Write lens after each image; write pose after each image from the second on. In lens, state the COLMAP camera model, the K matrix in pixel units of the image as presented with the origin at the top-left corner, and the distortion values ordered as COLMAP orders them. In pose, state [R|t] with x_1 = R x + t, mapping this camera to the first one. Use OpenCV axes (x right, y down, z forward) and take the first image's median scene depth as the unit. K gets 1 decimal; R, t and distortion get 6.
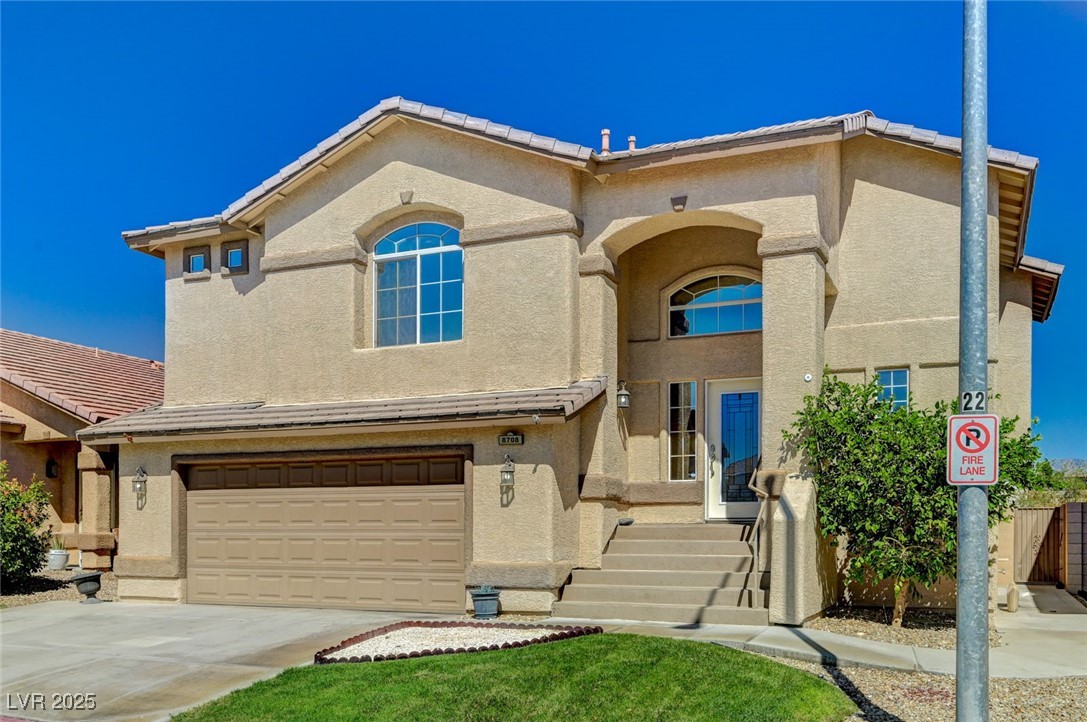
lens RADIAL K [[964.9, 0, 552.0], [0, 964.9, 361.5], [0, 0, 1]] dist [-0.006498, 0.000563]
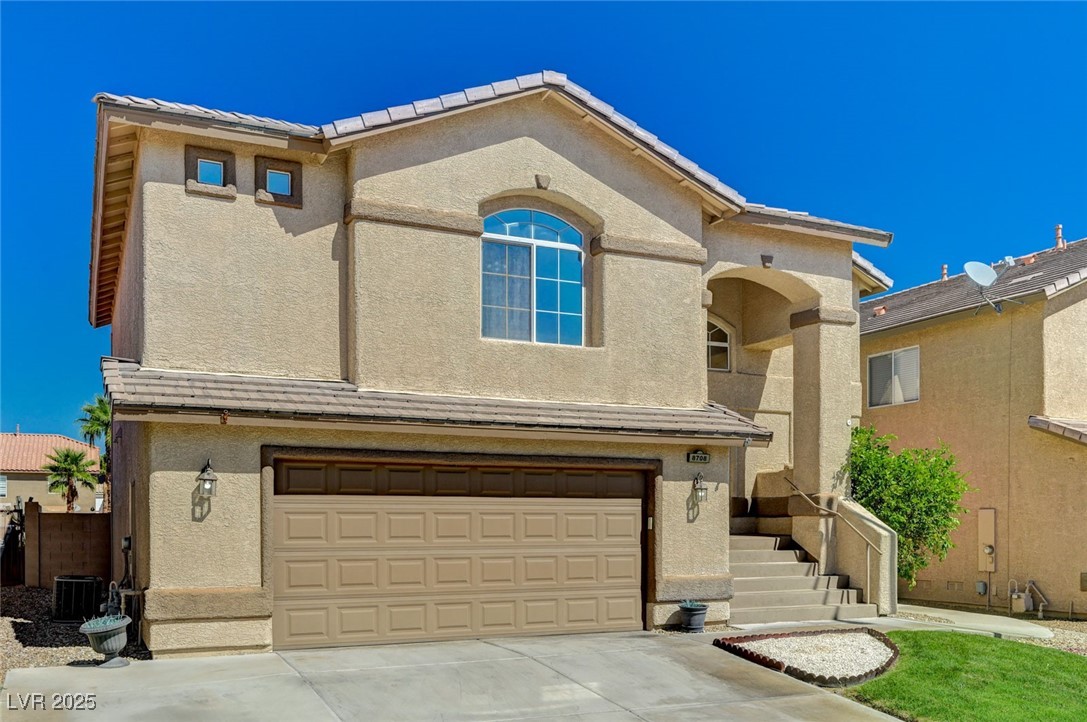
lens RADIAL K [[964.9, 0, 552.0], [0, 964.9, 361.5], [0, 0, 1]] dist [-0.006498, 0.000563]
pose [[0.653801, 0.125257, 0.746228, -0.825886], [-0.130329, 0.990106, -0.052006, 0.046613], [-0.745358, -0.063254, 0.663656, 0.382750]]
